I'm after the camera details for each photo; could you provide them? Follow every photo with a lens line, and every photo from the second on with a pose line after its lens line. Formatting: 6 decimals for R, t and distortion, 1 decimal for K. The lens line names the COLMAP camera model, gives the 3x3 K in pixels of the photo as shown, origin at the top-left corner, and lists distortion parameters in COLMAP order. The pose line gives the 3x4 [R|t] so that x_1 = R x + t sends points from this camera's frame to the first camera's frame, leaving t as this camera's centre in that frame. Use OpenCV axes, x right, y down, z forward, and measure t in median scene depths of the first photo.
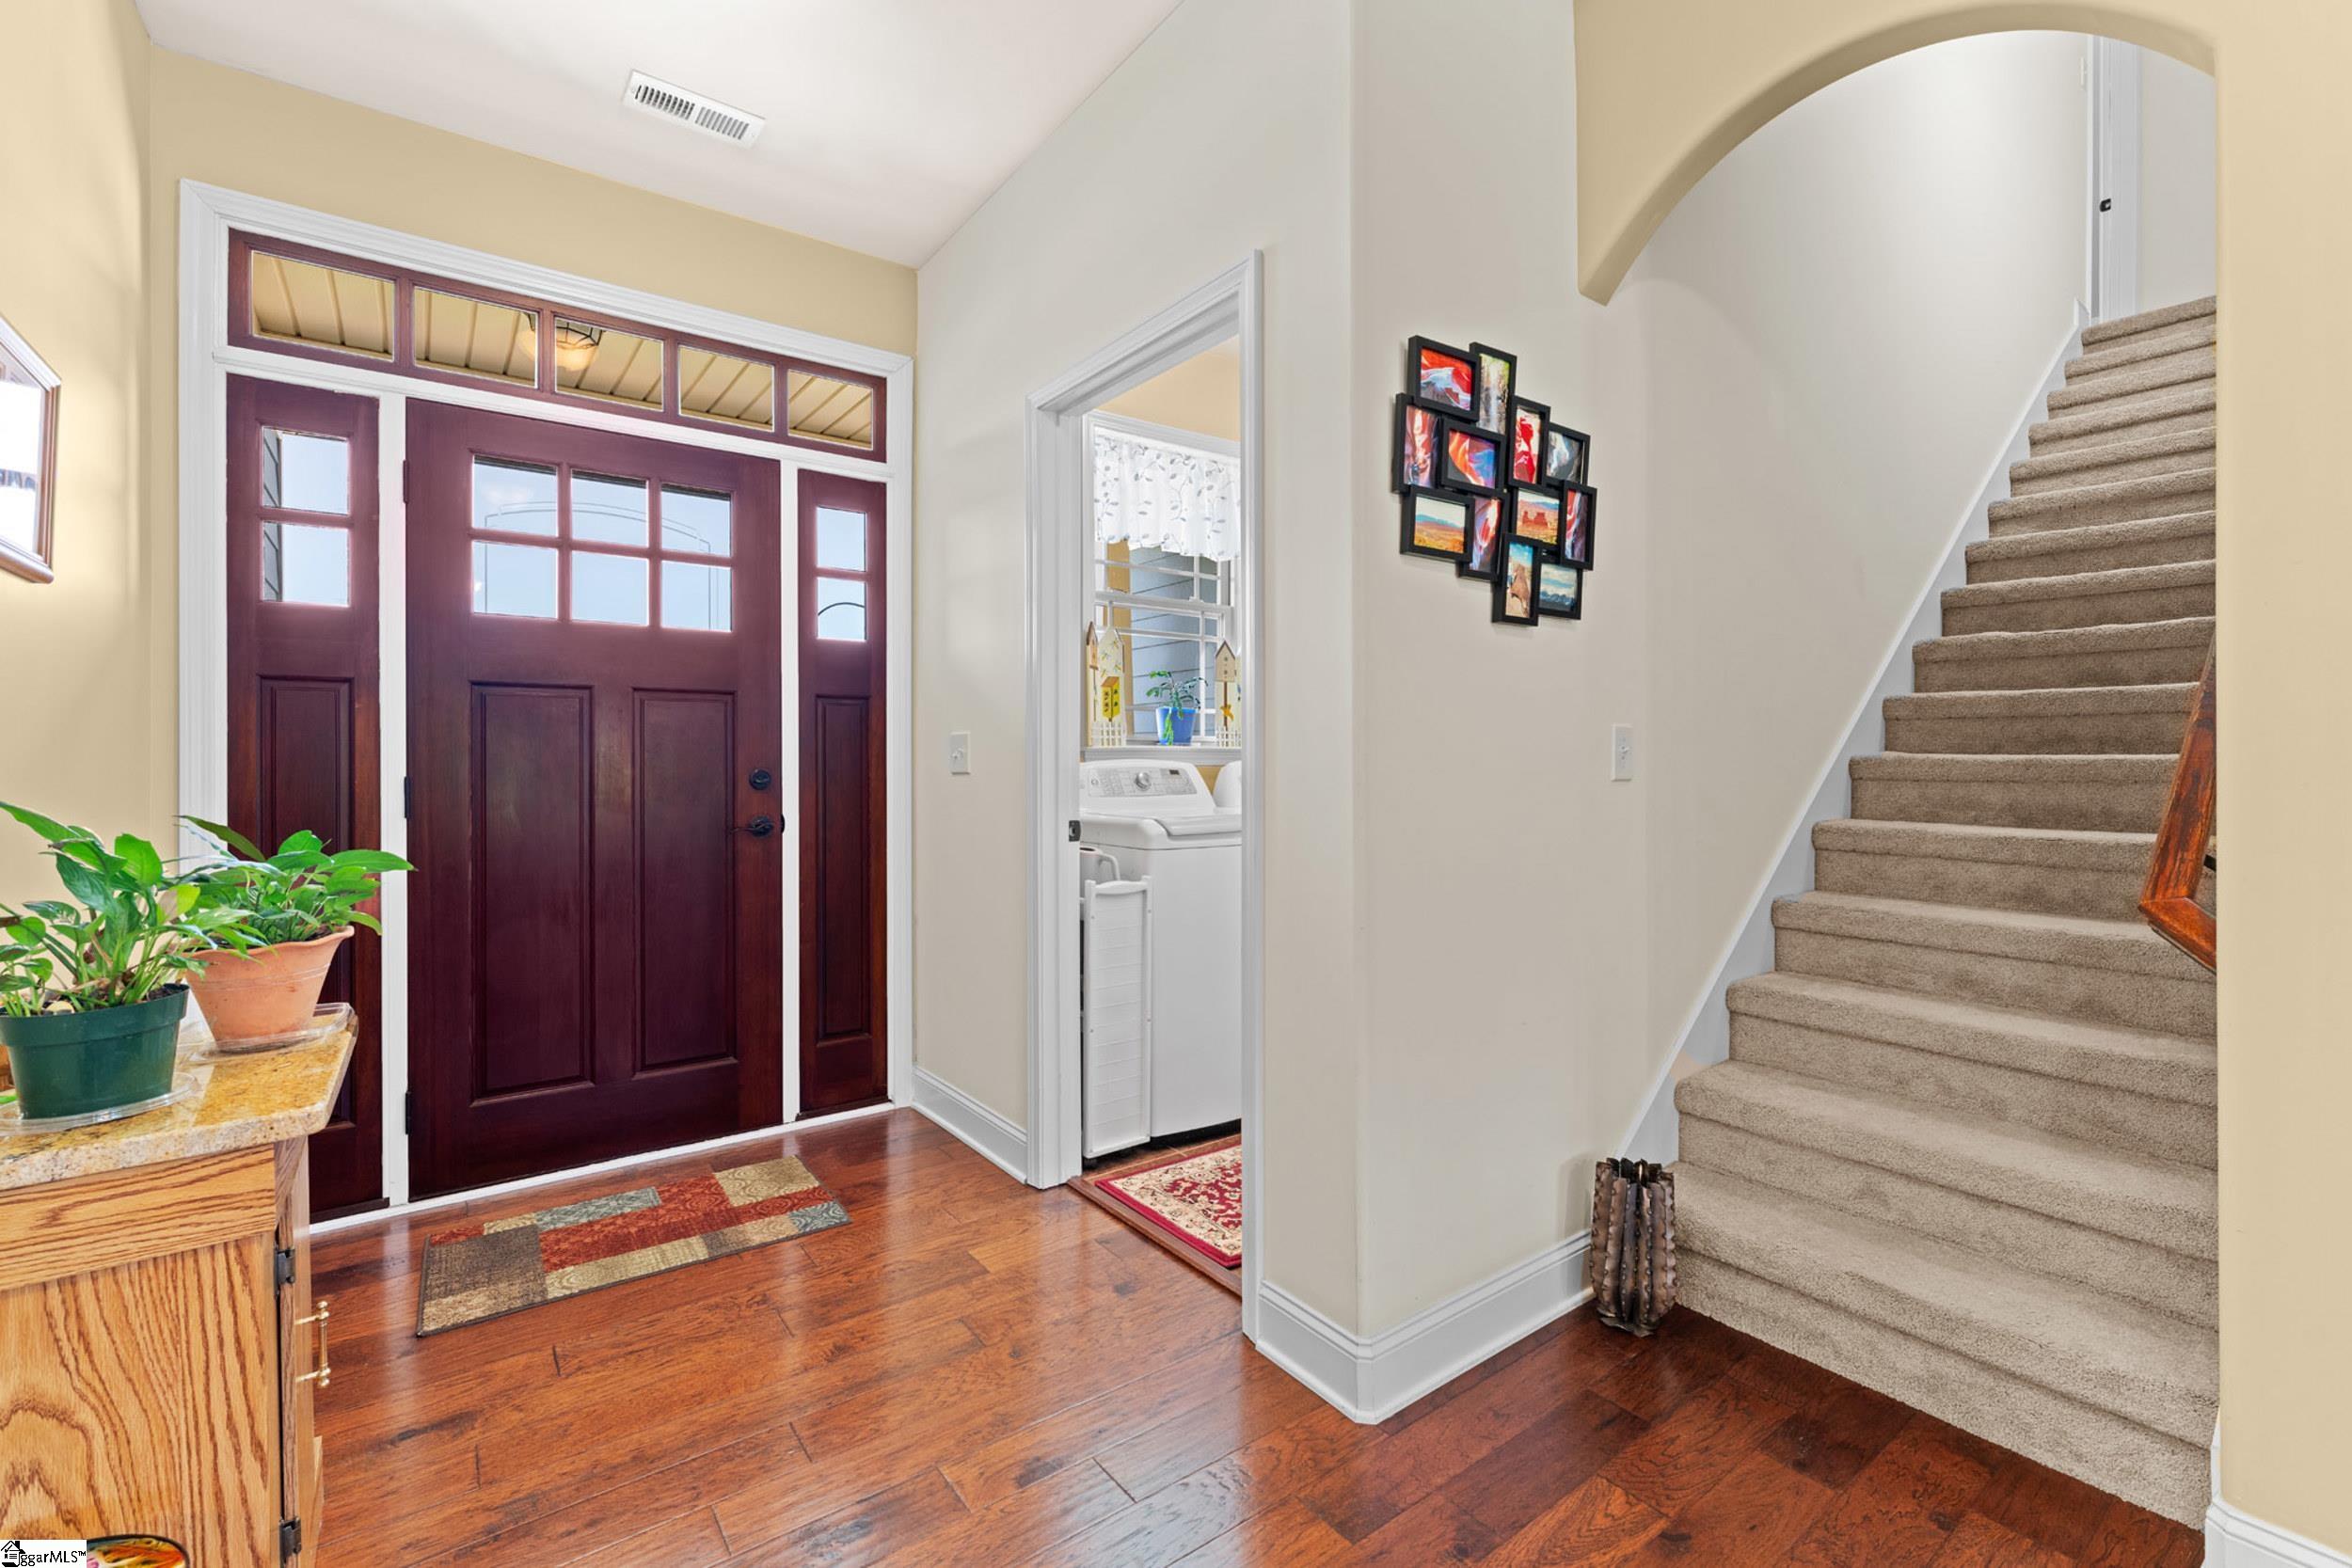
lens RADIAL K [[1016.1, 0, 1179.4], [0, 1016.1, 777.3], [0, 0, 1]] dist [-0.001650, -0.000069]
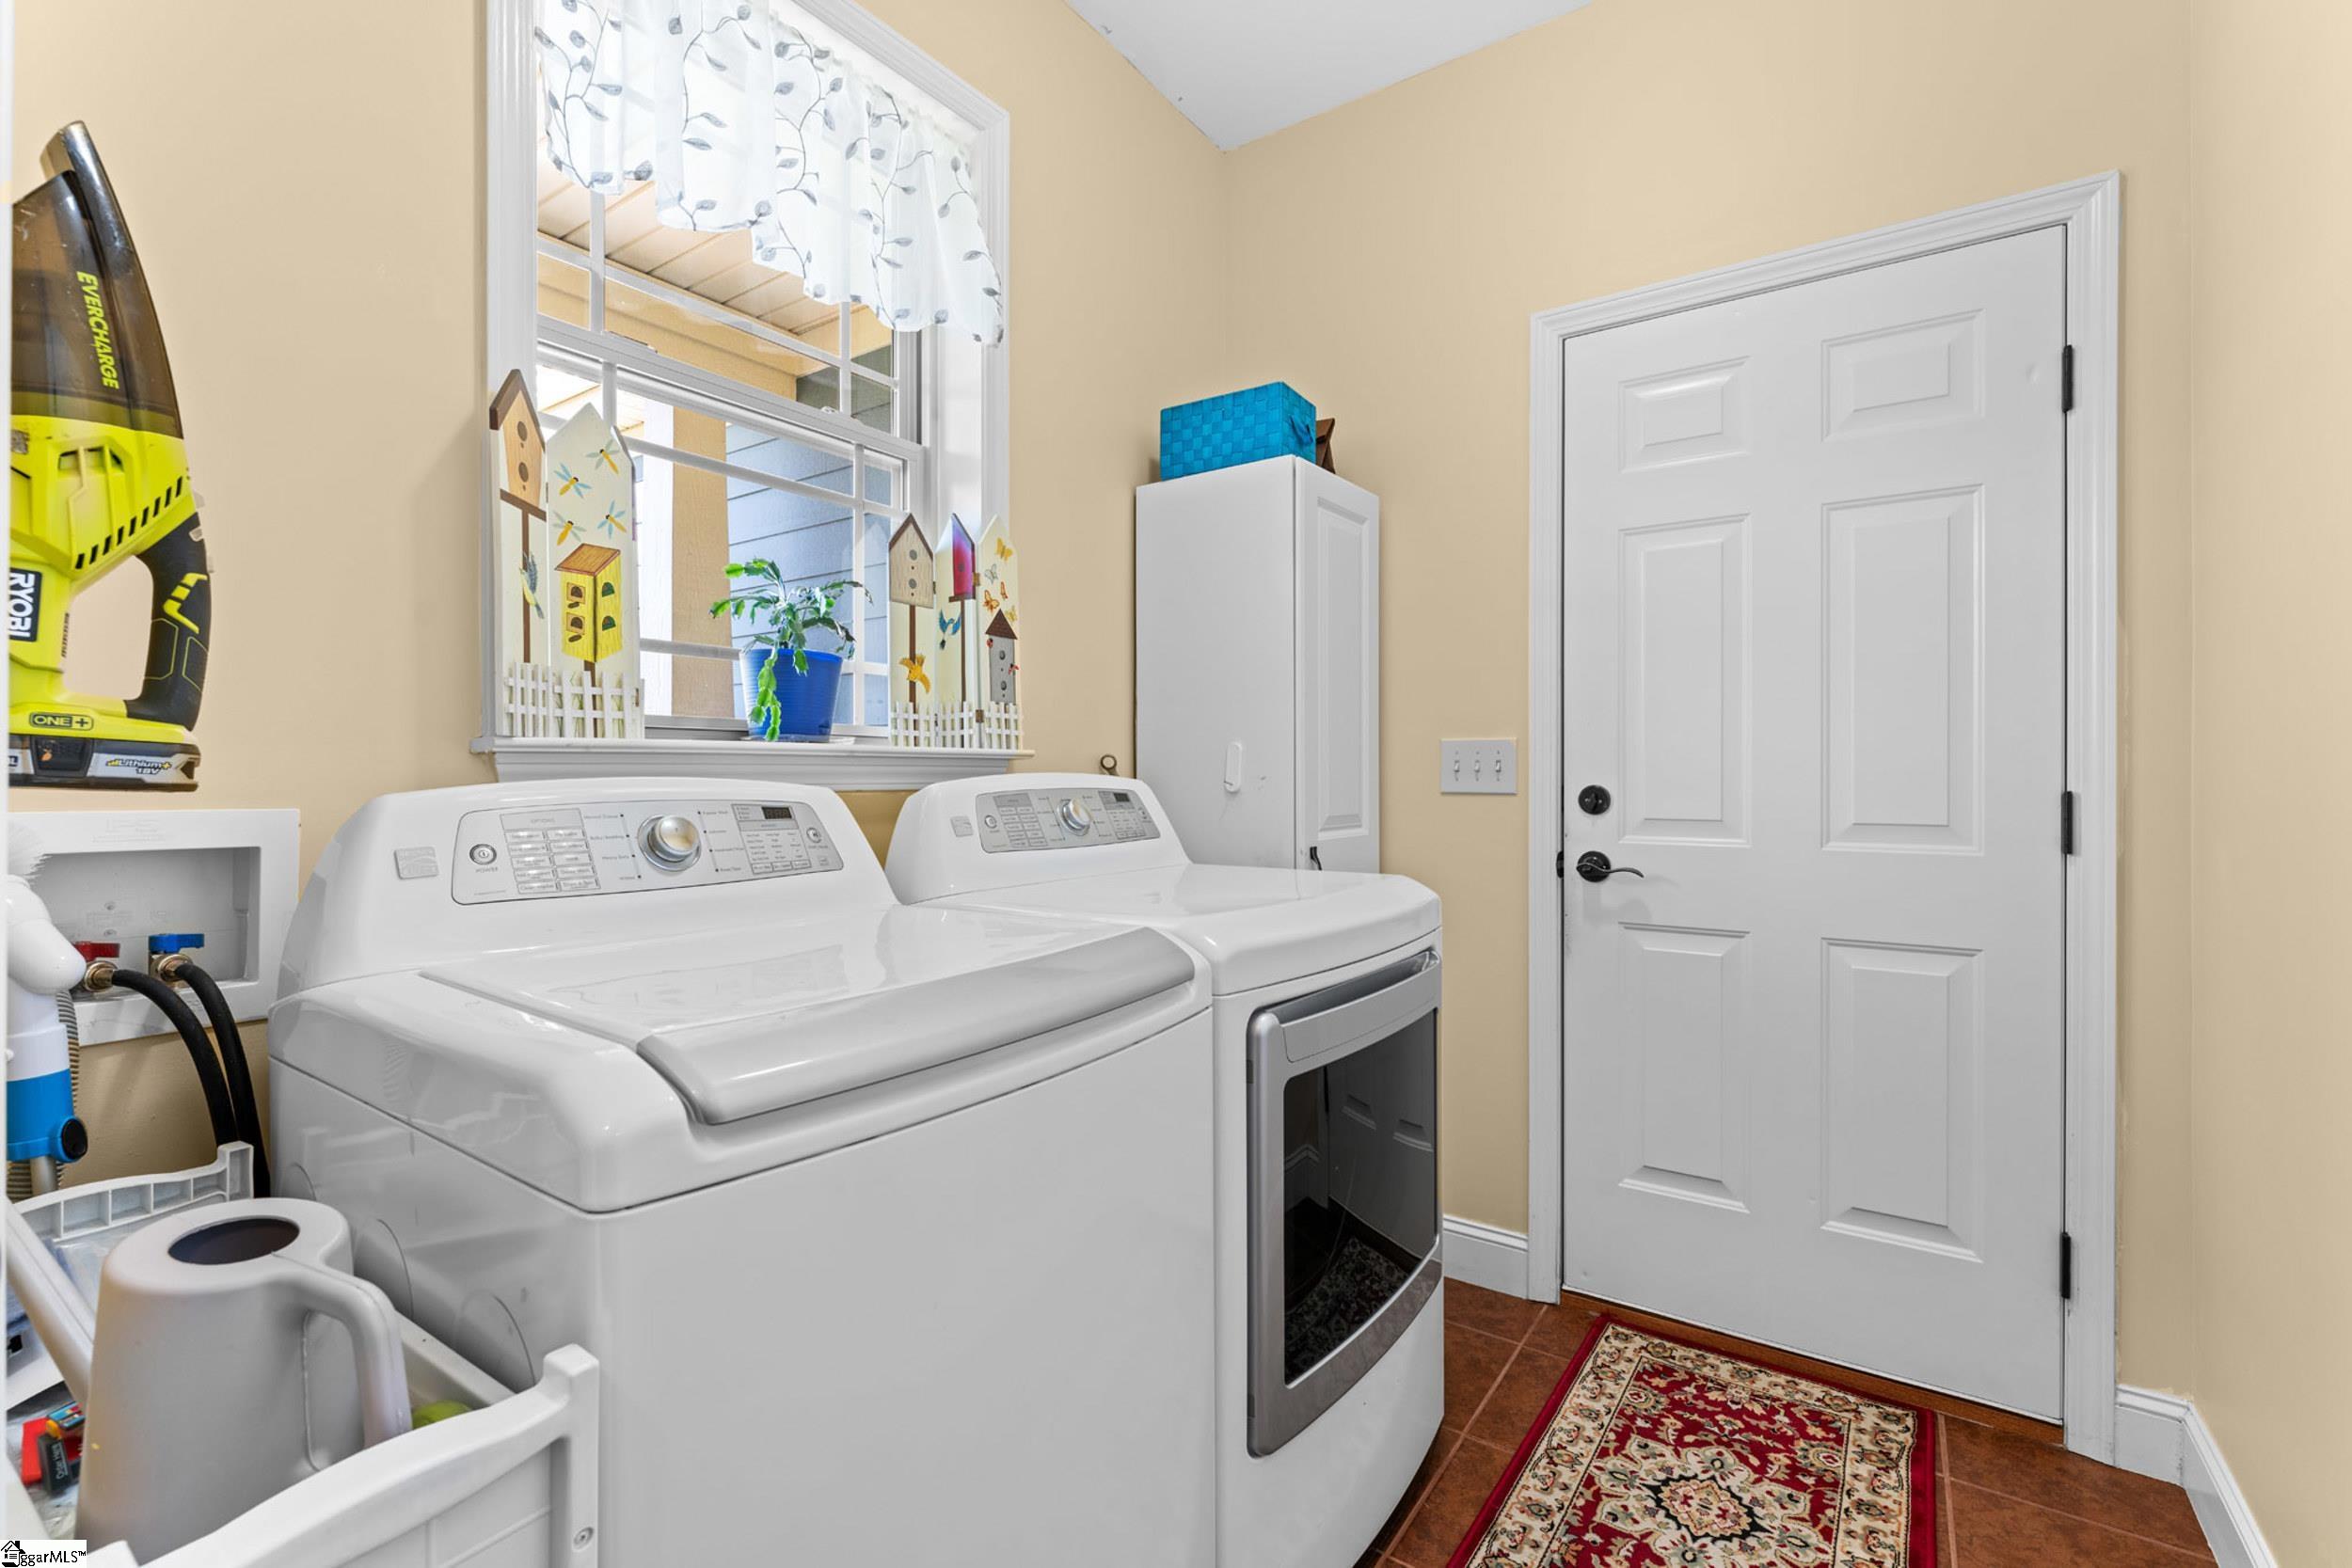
lens RADIAL K [[1016.1, 0, 1172.7], [0, 1016.1, 782.2], [0, 0, 1]] dist [-0.001650, -0.000069]
pose [[0.948017, -0.000129, 0.318221, 0.012465], [0.002507, 0.999972, -0.007062, -0.012368], [-0.318211, 0.007493, 0.947990, 0.579065]]
